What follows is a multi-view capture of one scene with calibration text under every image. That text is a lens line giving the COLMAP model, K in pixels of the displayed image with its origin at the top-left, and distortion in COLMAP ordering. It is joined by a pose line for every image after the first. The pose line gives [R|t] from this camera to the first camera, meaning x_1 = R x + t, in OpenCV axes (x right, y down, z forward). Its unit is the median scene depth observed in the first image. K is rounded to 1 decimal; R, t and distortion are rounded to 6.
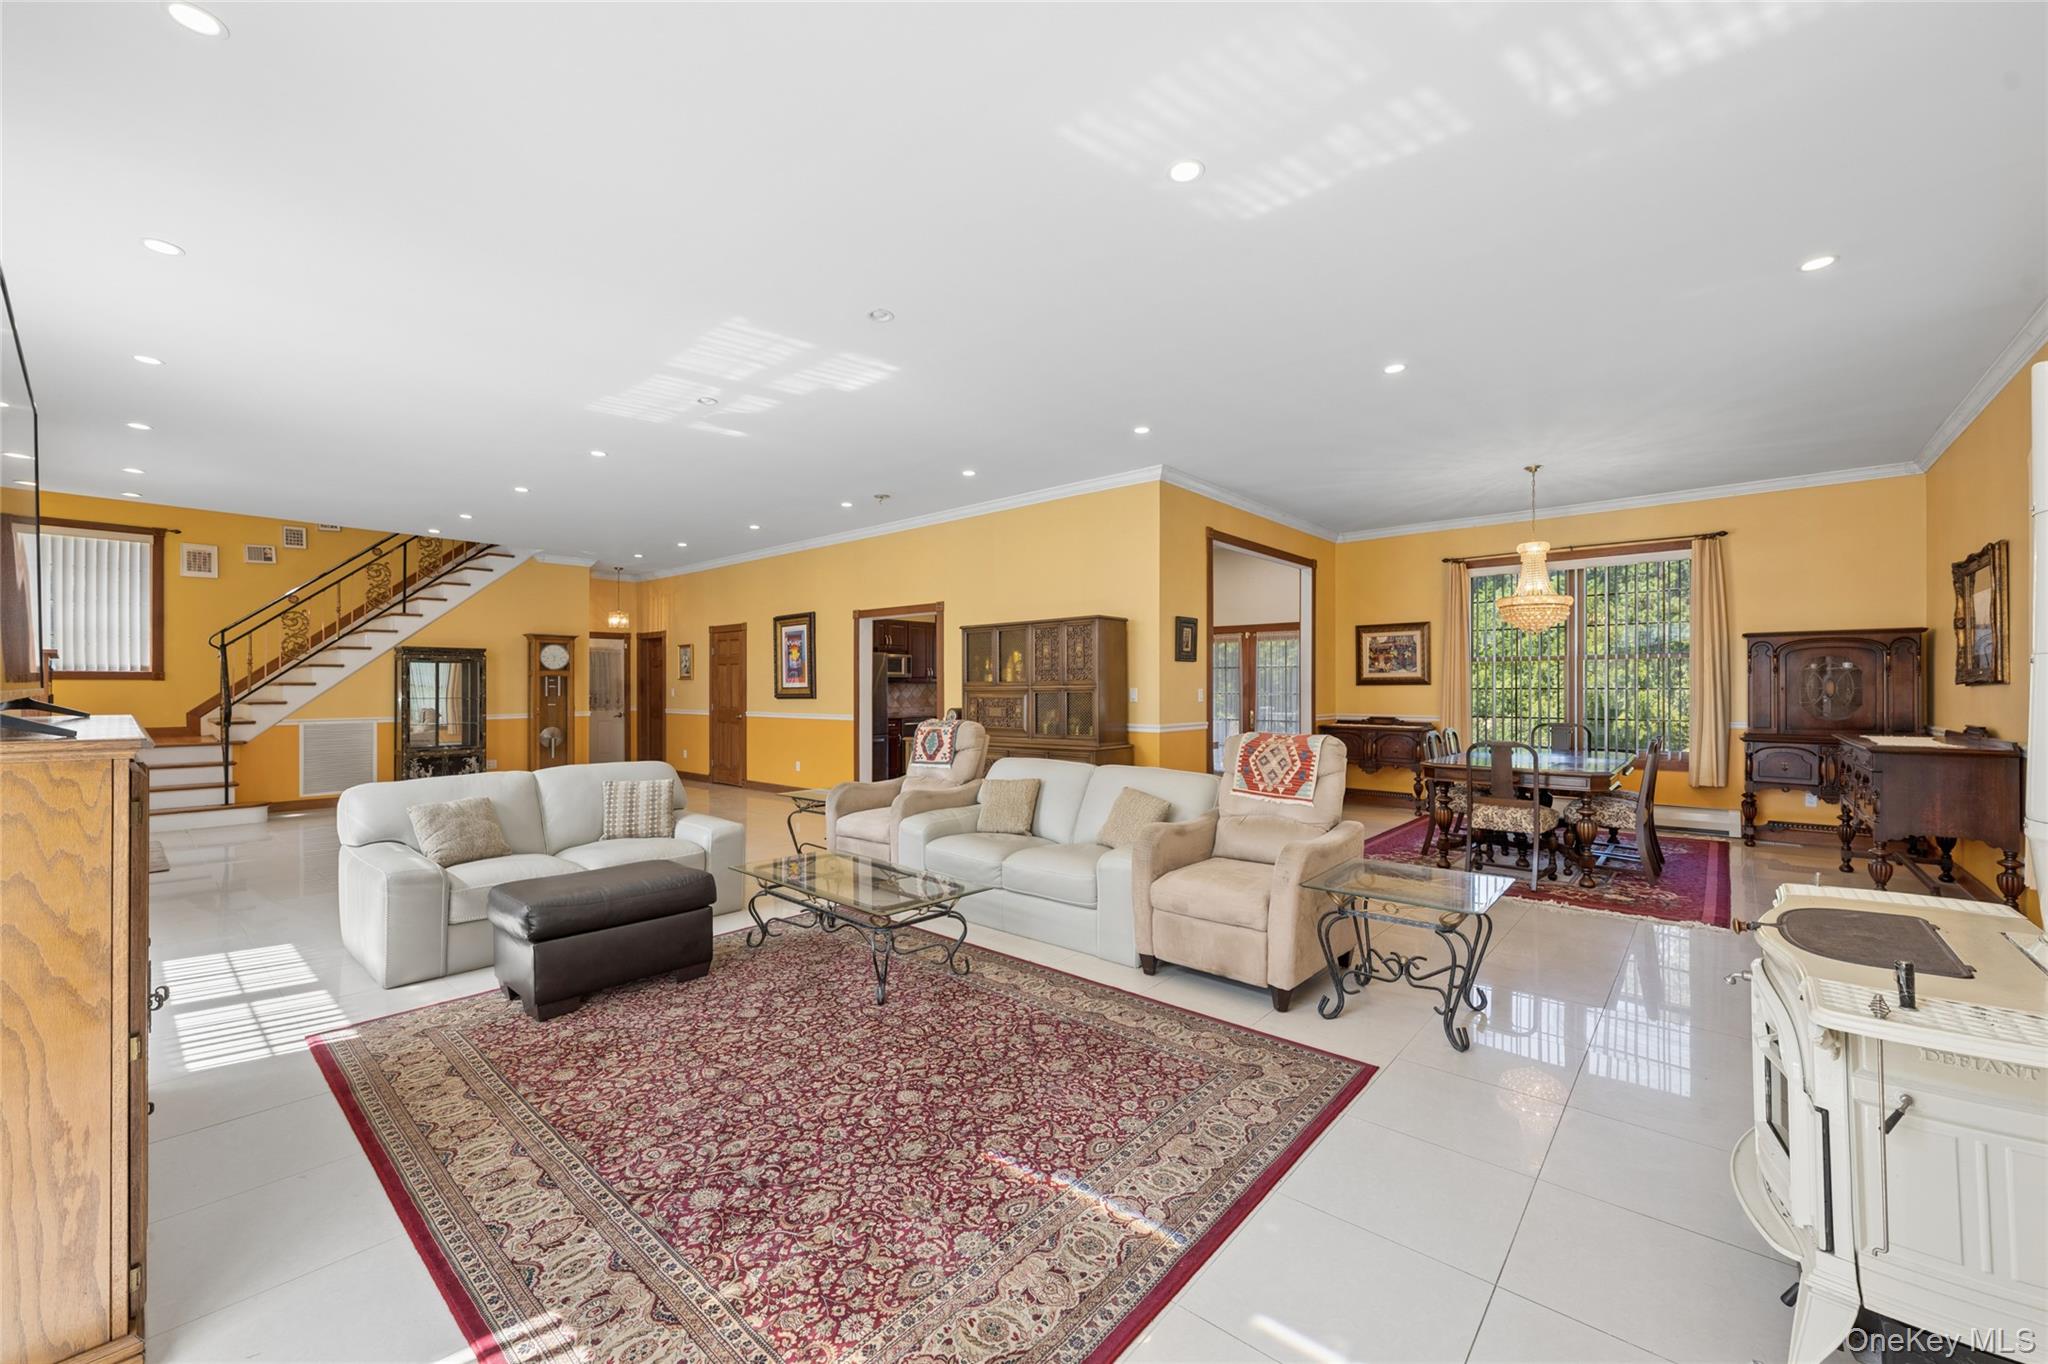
lens RADIAL K [[816.5, 0, 1022.9], [0, 816.5, 686.1], [0, 0, 1]] dist [-0.001755, 0.000632]
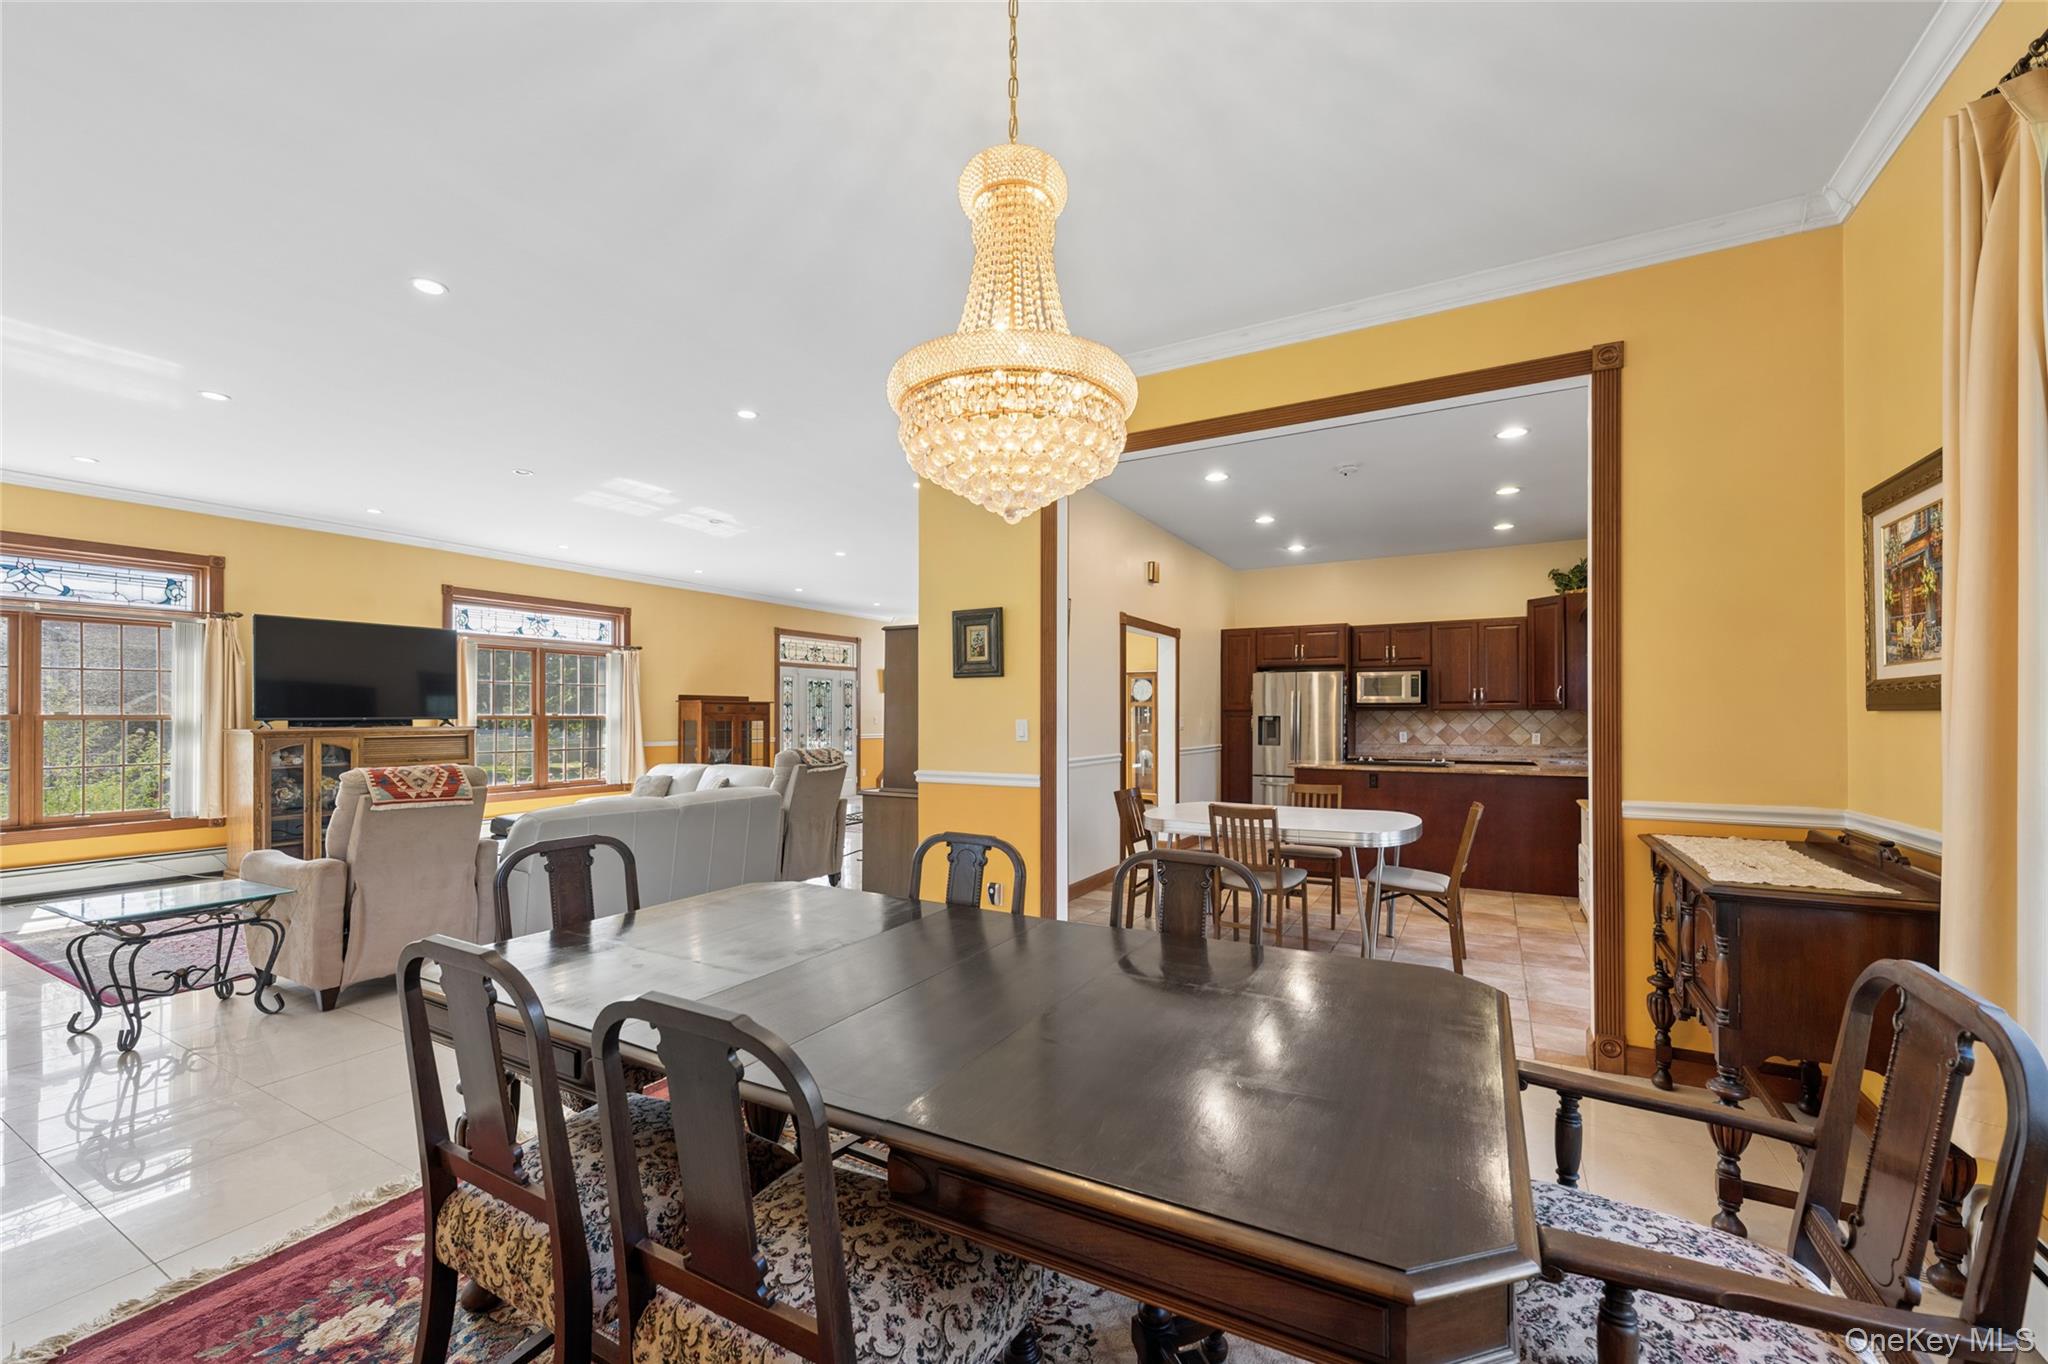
lens RADIAL K [[816.5, 0, 1016.7], [0, 816.5, 717.9], [0, 0, 1]] dist [-0.001755, 0.000632]
pose [[0.198428, 0.003497, -0.980109, 0.695925], [0.000924, 0.999993, 0.003755, -0.000247], [0.980115, -0.001651, 0.198423, 0.748976]]
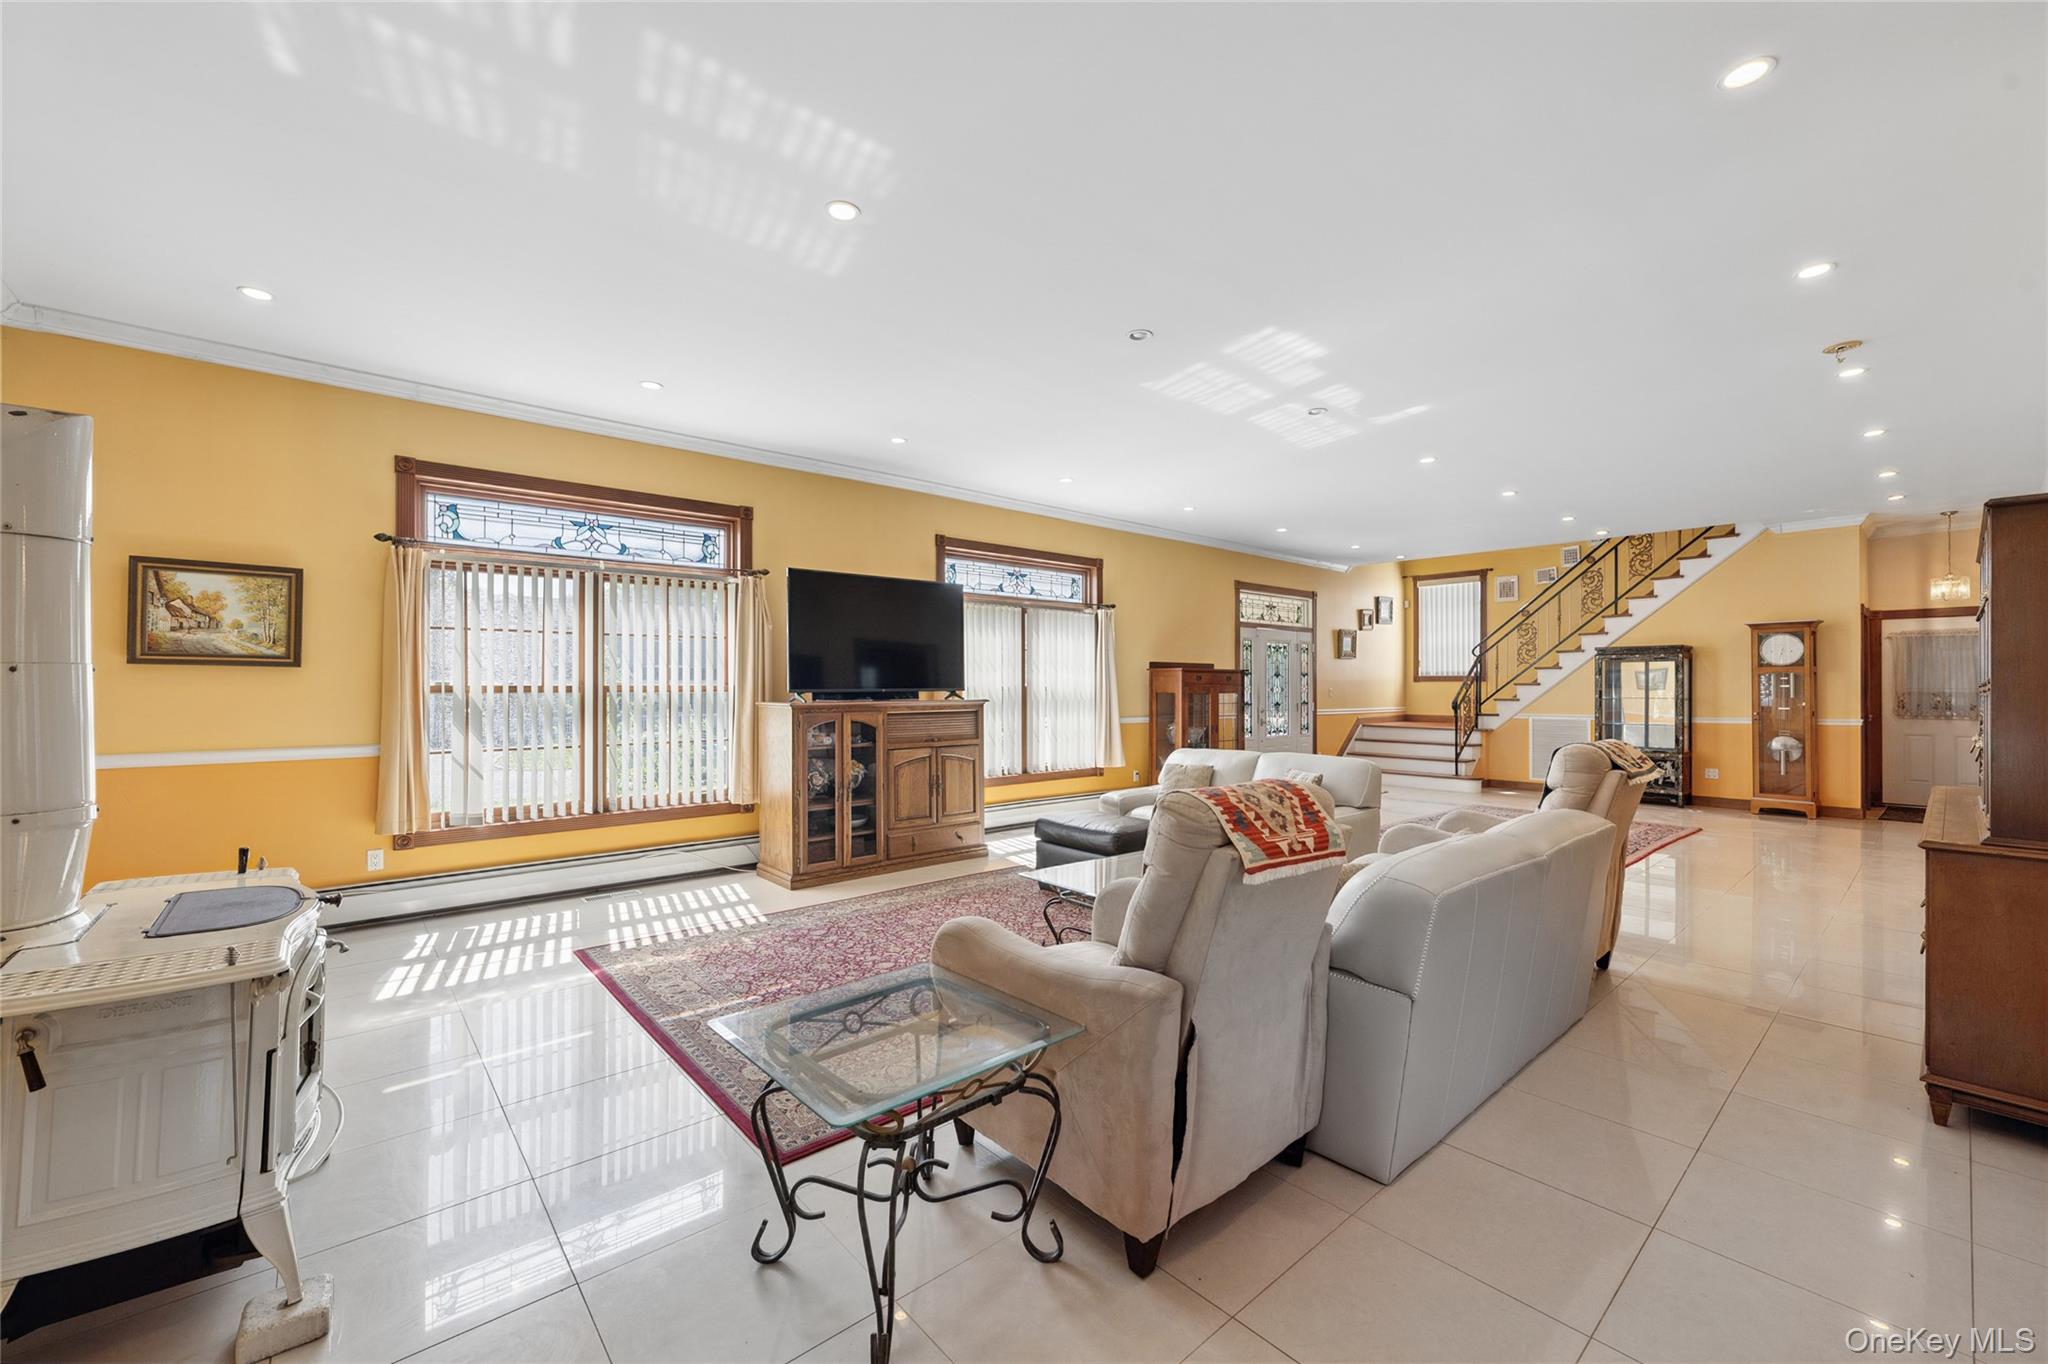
lens RADIAL K [[816.5, 0, 1024.6], [0, 816.5, 683.6], [0, 0, 1]] dist [-0.001755, 0.000632]
pose [[-0.140037, -0.002760, -0.990142, 0.420163], [0.000979, 0.999995, -0.002925, -0.000631], [0.990146, -0.001379, -0.140033, 0.474482]]
